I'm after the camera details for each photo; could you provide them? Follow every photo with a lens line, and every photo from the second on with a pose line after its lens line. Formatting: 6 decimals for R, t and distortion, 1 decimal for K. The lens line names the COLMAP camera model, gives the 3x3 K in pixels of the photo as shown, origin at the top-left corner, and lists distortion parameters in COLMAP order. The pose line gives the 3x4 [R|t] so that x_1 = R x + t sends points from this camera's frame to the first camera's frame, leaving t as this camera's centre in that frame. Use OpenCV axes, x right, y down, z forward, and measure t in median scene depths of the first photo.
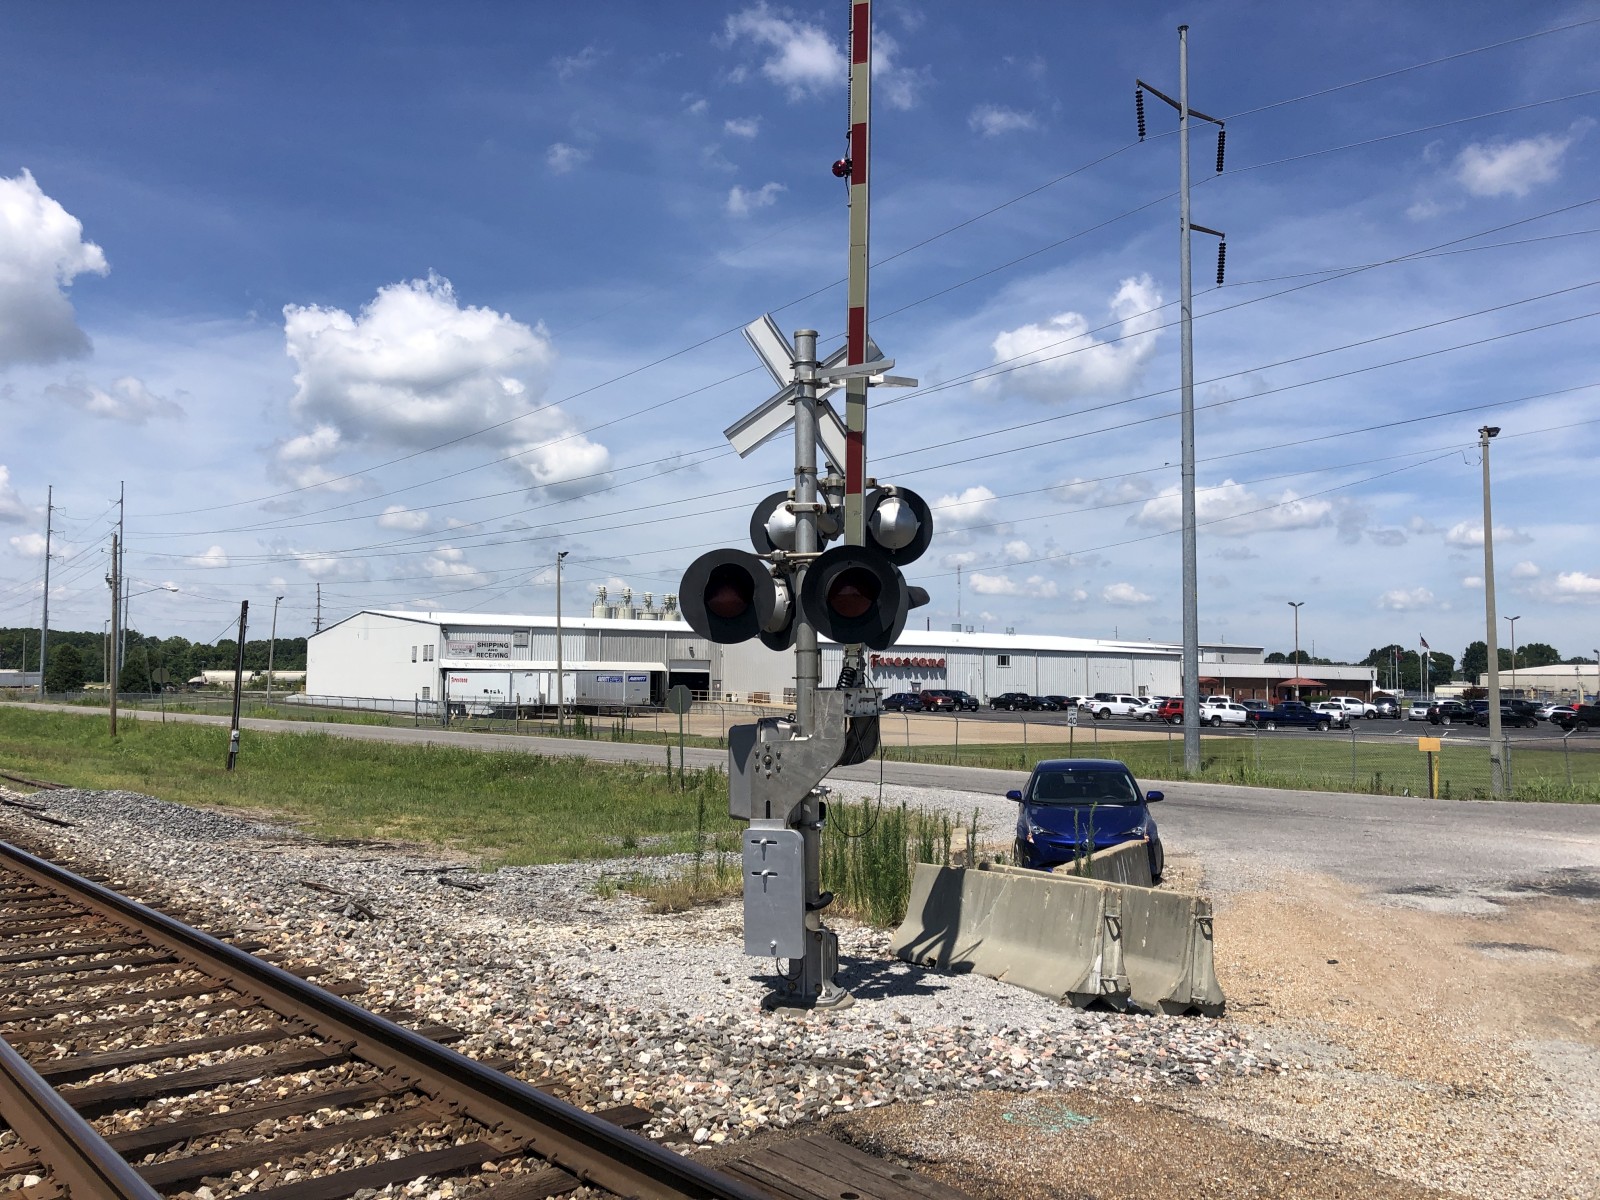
lens RADIAL K [[1311.0, 0, 815.0], [0, 1311.0, 678.8], [0, 0, 1]] dist [0.040125, -0.043583]
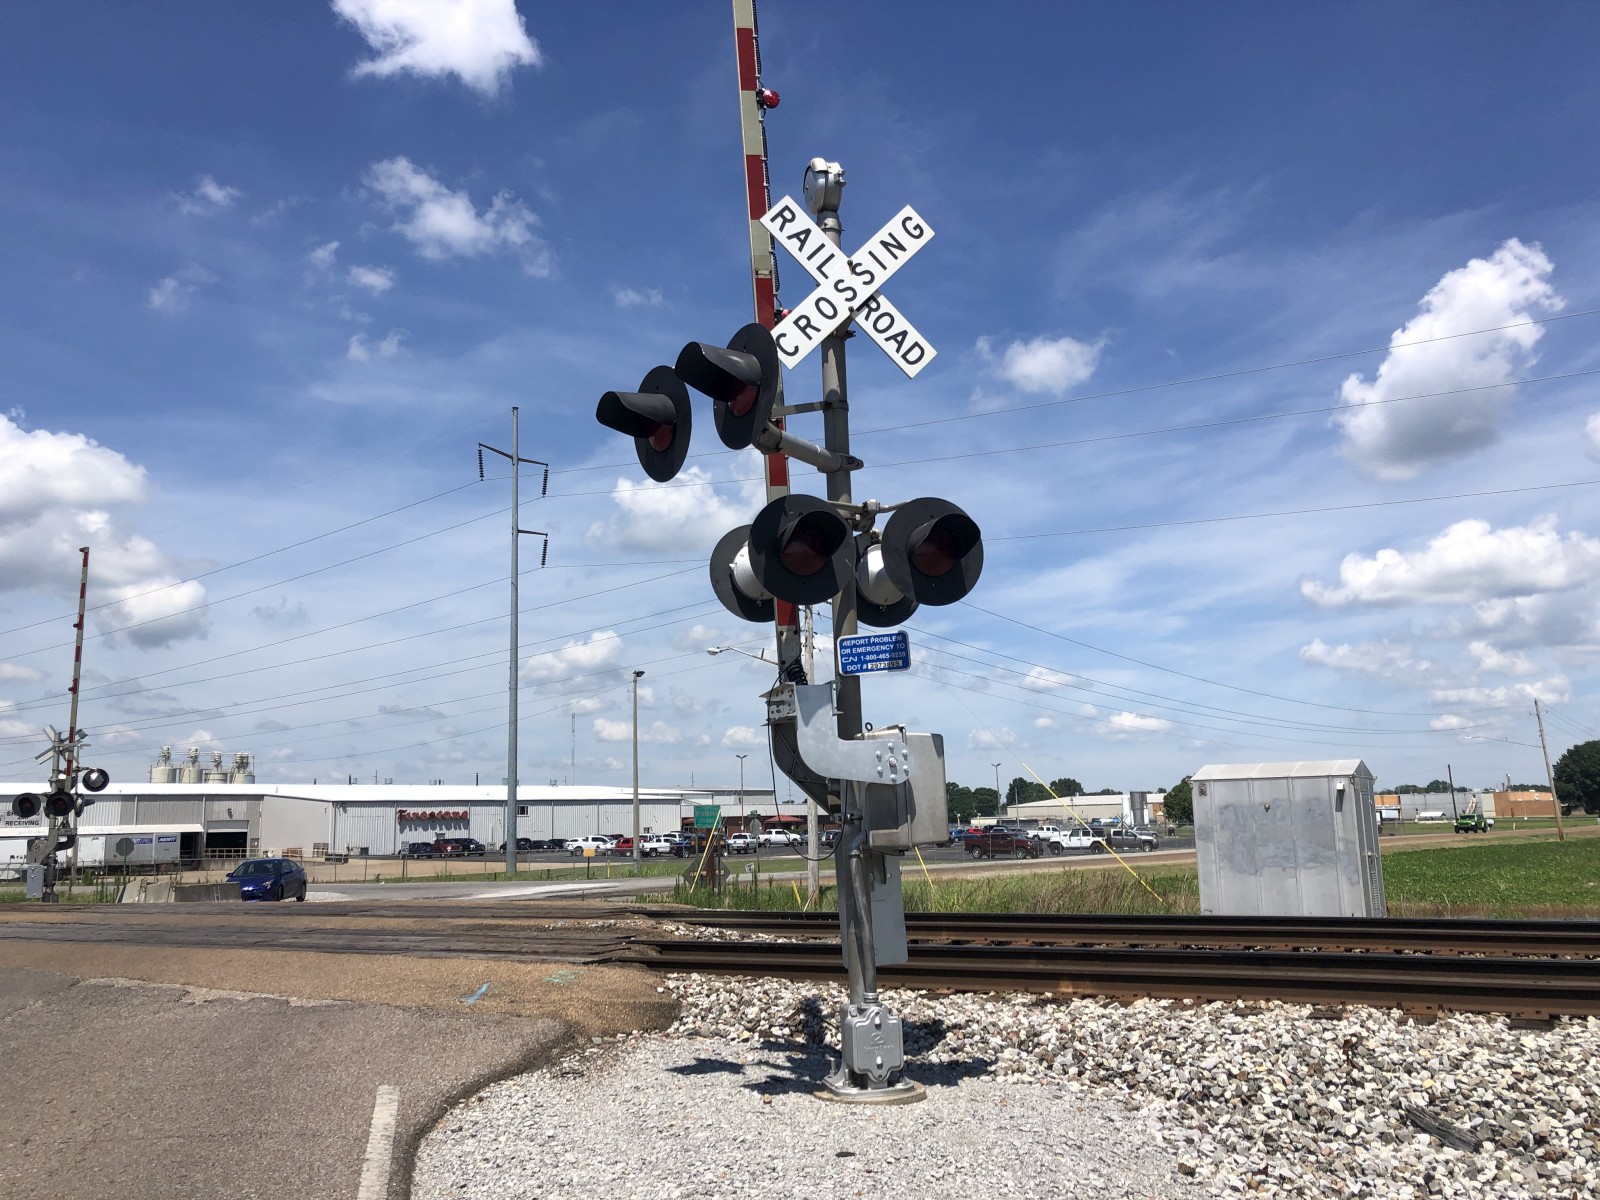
lens RADIAL K [[1311.0, 0, 796.3], [0, 1311.0, 583.6], [0, 0, 1]] dist [0.040125, -0.043583]
pose [[0.963428, 0.012693, 0.267666, 0.065670], [0.036396, 0.983423, -0.177638, 0.004019], [-0.265483, 0.180883, 0.946995, -0.204806]]
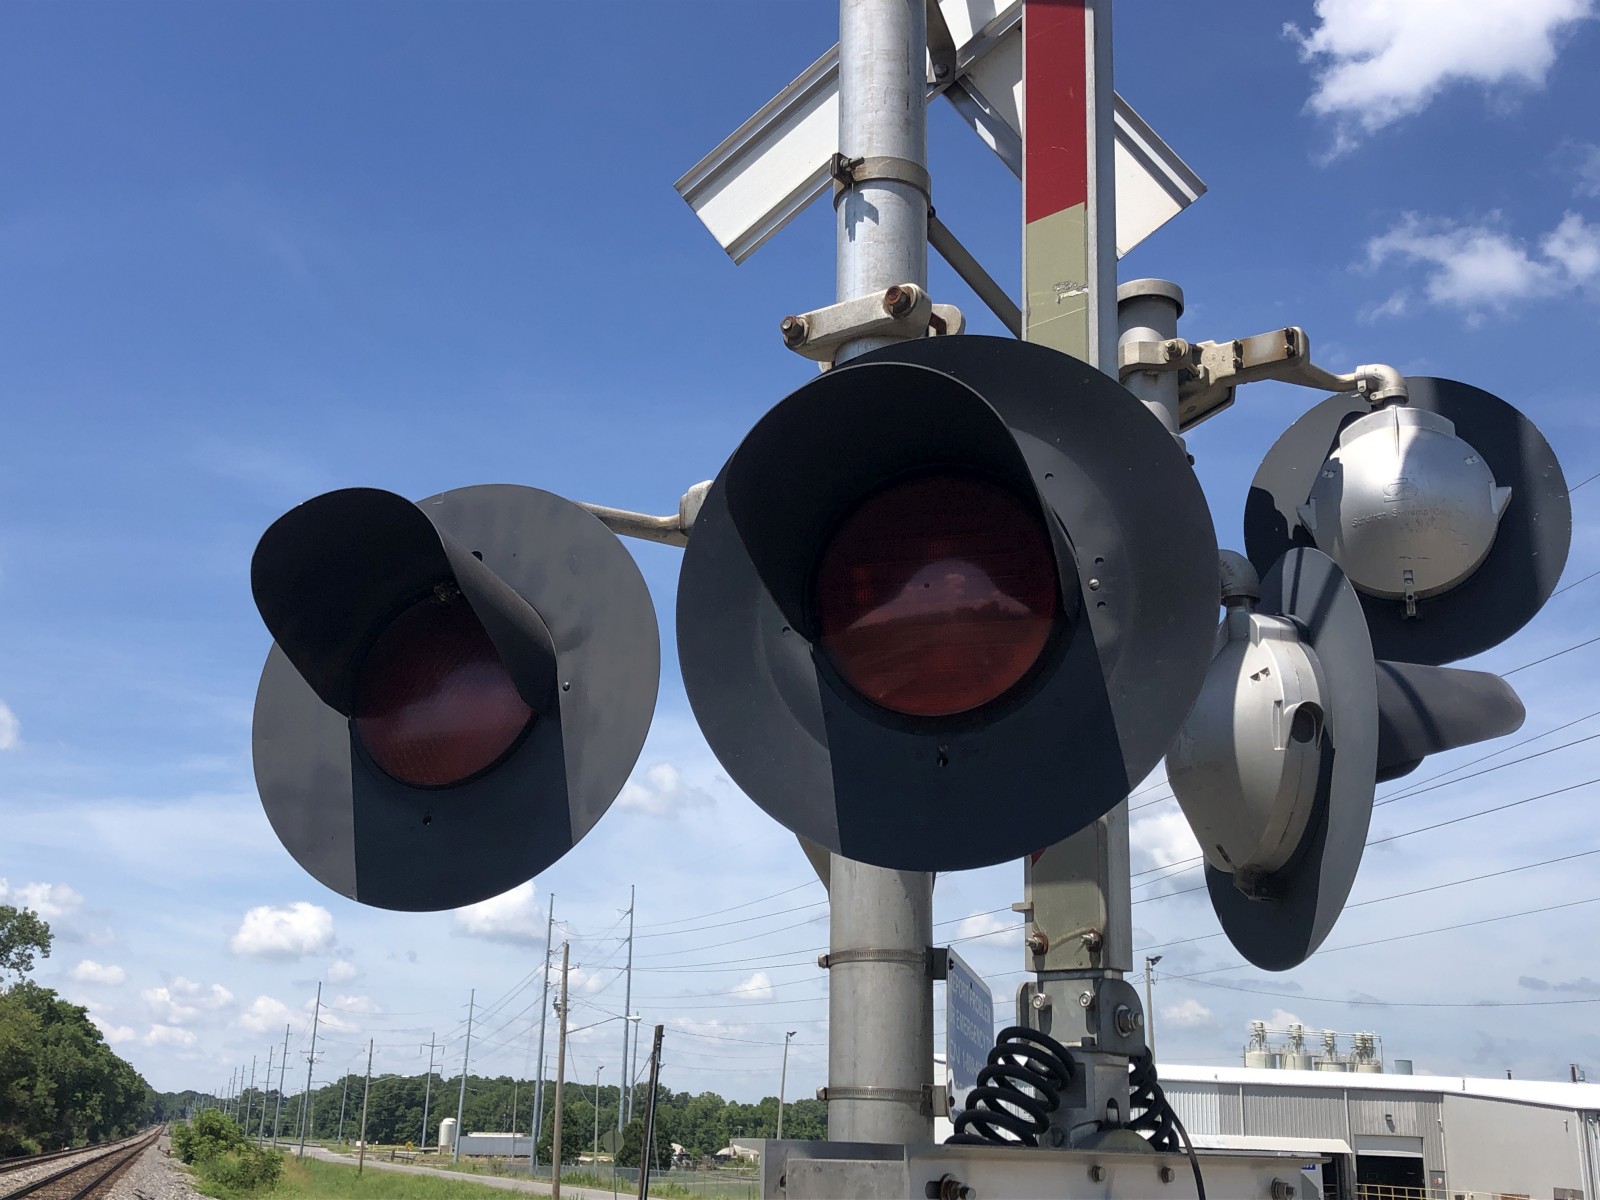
lens RADIAL K [[1775.2, 0, 806.7], [0, 1775.2, 538.3], [0, 0, 1]] dist [0.023795, 0.000000]
pose [[0.918603, -0.109520, -0.379701, 0.006631], [-0.022271, 0.944956, -0.326439, 0.000726], [0.394552, 0.308324, 0.865601, 0.049818]]
